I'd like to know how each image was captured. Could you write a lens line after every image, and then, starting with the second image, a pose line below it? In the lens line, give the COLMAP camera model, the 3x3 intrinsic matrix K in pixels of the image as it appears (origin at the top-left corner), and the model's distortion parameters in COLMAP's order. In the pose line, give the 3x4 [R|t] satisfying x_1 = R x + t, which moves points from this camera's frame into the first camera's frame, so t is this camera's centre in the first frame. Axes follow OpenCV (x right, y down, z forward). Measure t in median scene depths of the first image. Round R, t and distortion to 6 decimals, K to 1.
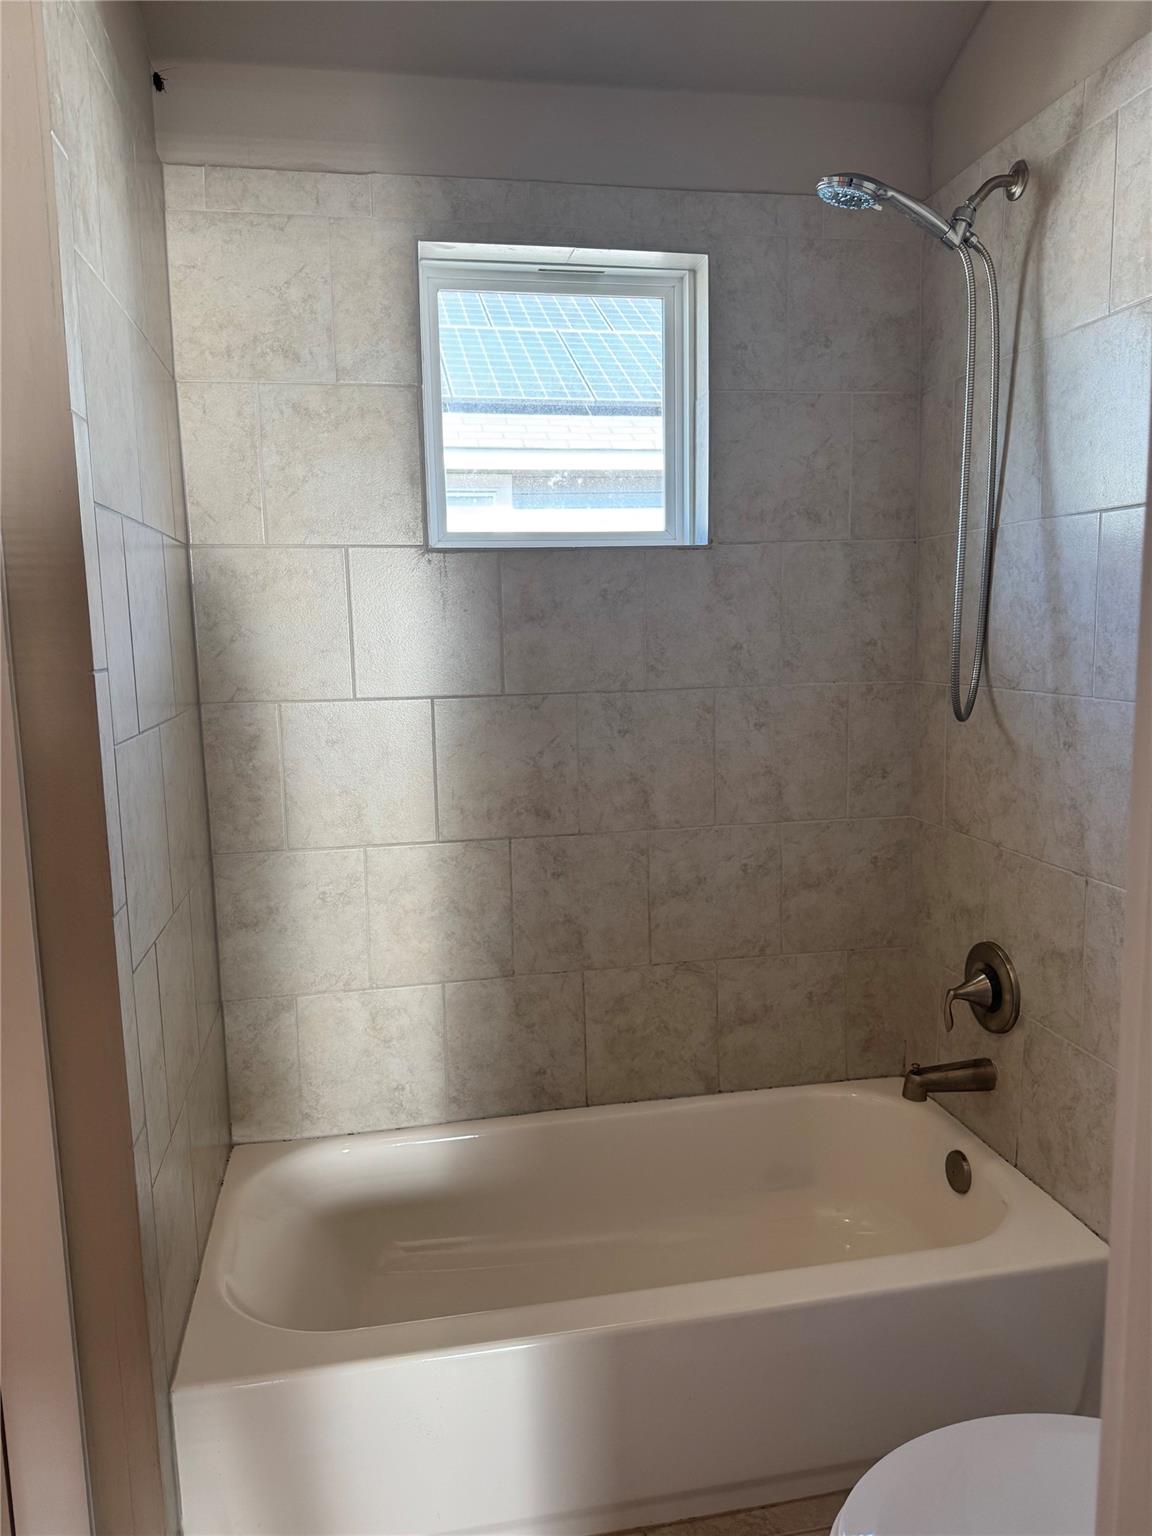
lens RADIAL K [[1088.6, 0, 575.0], [0, 1088.6, 763.6], [0, 0, 1]] dist [0.011171, -0.040804]
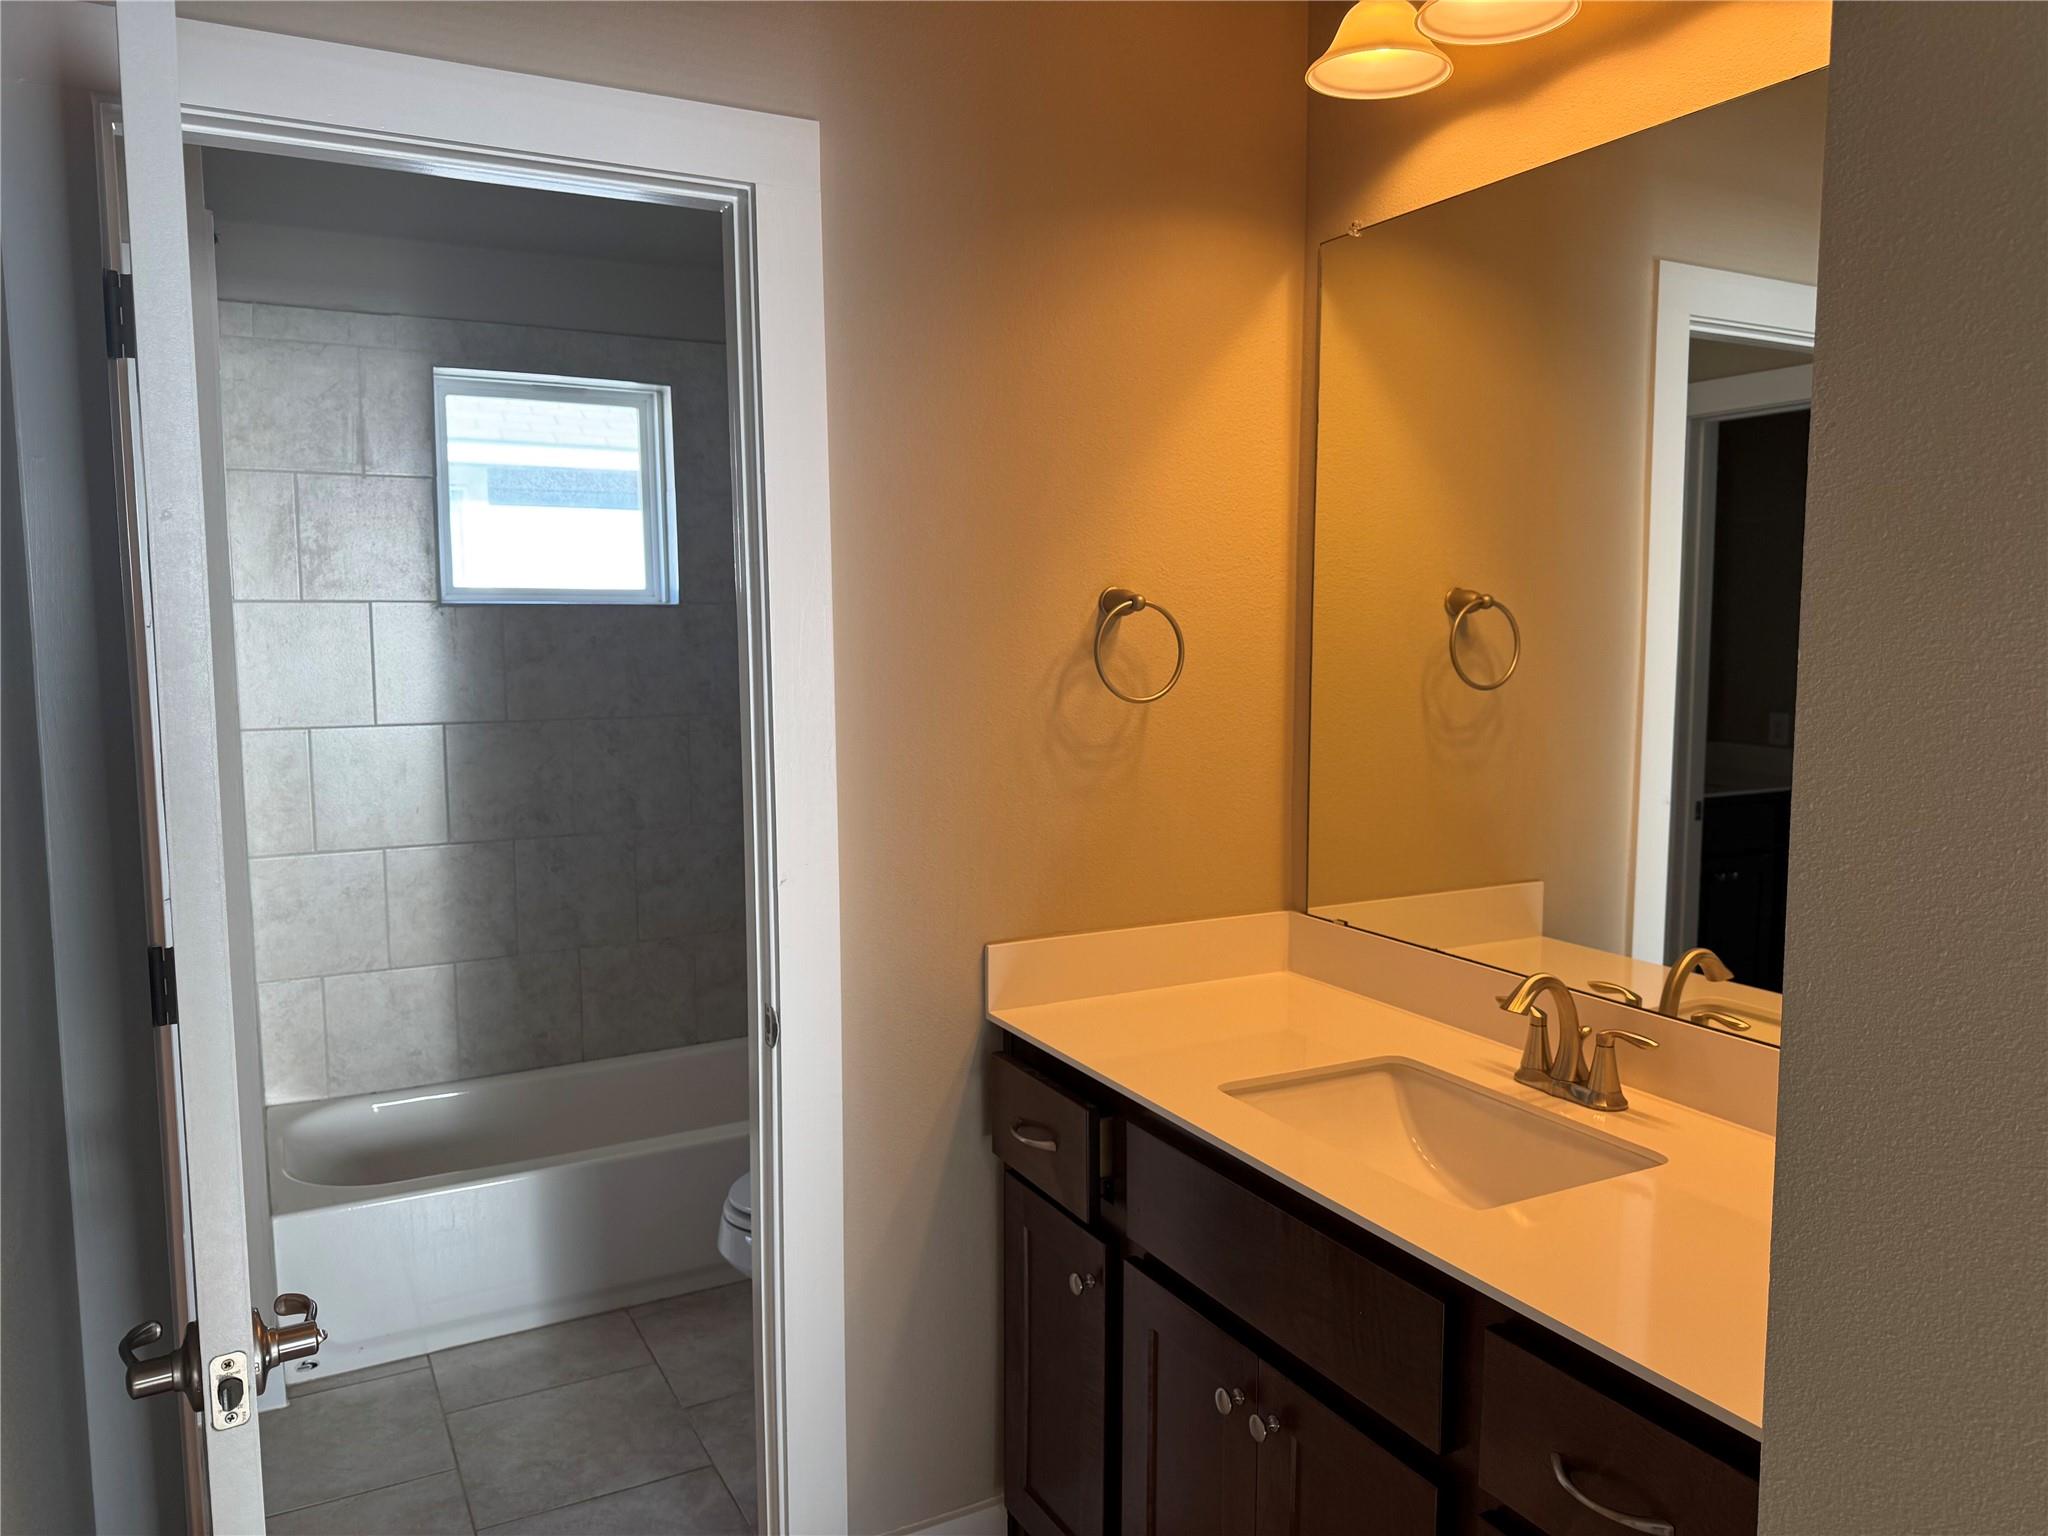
lens RADIAL K [[1451.5, 0, 1074.2], [0, 1451.5, 759.1], [0, 0, 1]] dist [0.011171, -0.040804]
pose [[0.950041, -0.011072, 0.311928, 0.029667], [0.022860, 0.999155, -0.034159, 0.048644], [-0.311286, 0.039583, 0.949492, -0.732622]]
